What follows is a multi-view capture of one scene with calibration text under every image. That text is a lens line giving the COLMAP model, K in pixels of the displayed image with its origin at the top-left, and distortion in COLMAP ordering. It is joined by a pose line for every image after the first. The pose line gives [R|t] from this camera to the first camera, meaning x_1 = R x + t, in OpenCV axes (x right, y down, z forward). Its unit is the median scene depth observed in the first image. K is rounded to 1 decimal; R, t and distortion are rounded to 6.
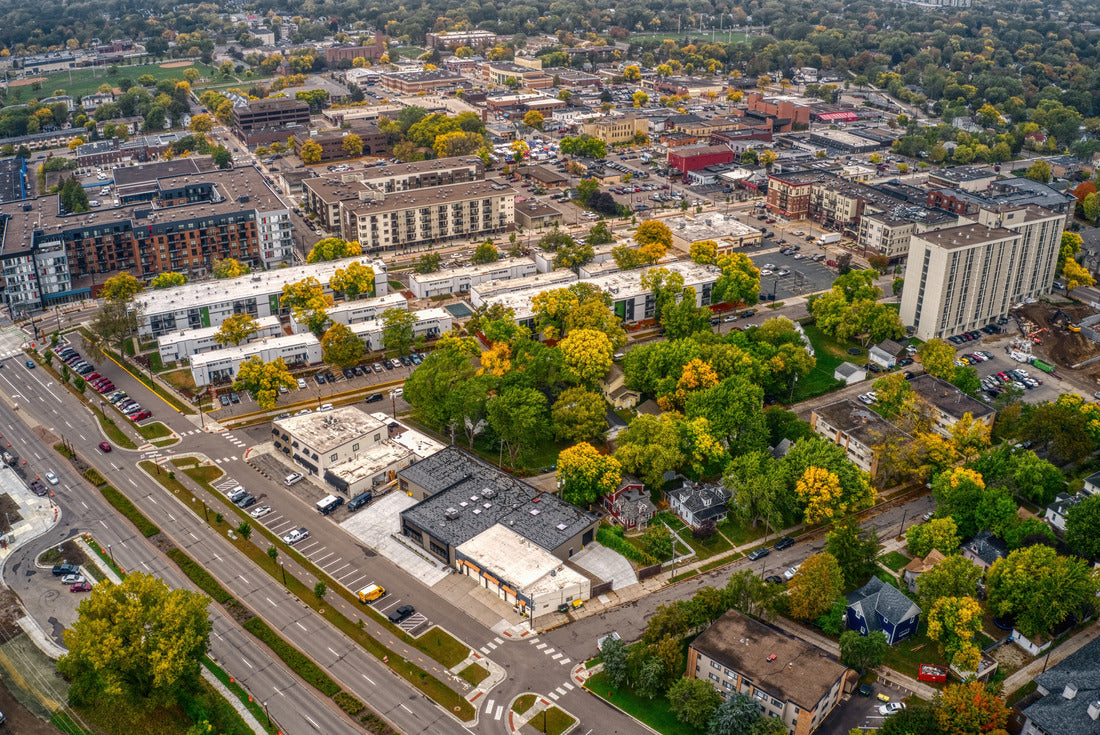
lens RADIAL K [[946.0, 0, 550.0], [0, 946.0, 367.5], [0, 0, 1]] dist [-0.157269, -0.002854]
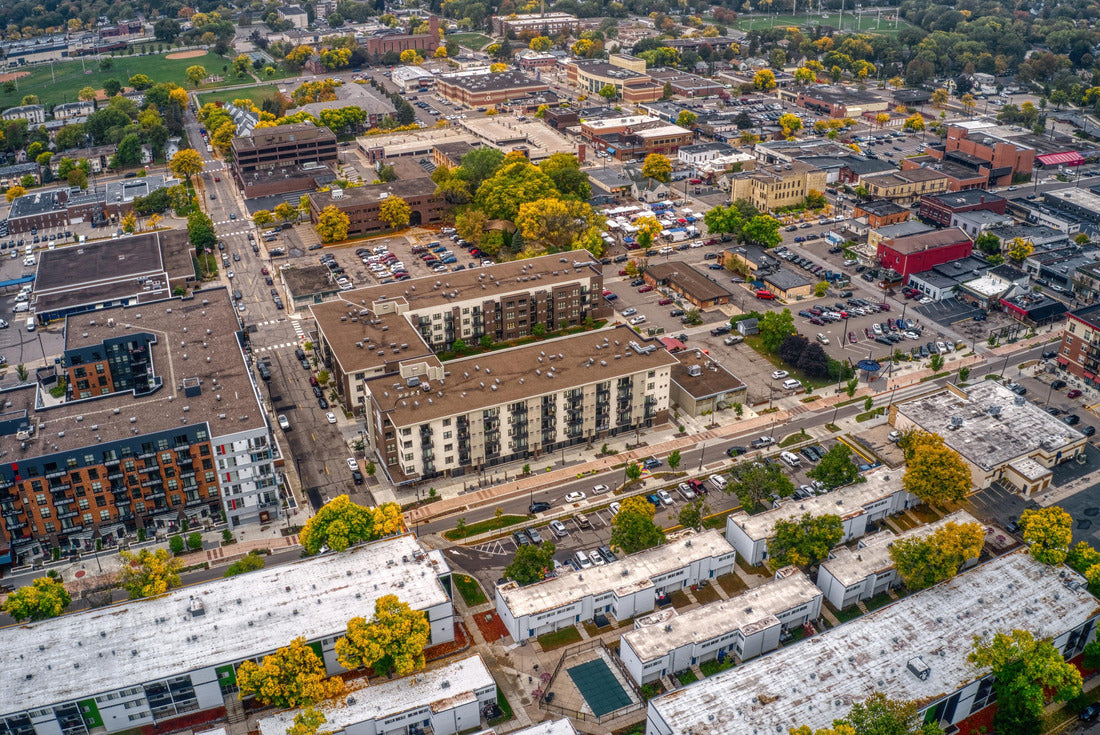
lens RADIAL K [[946.0, 0, 550.0], [0, 946.0, 367.5], [0, 0, 1]] dist [-0.157269, -0.002854]
pose [[0.998461, 0.018966, -0.052120, -0.058079], [-0.016842, 0.999021, 0.040895, -0.145451], [0.052845, -0.039954, 0.997803, 0.301897]]
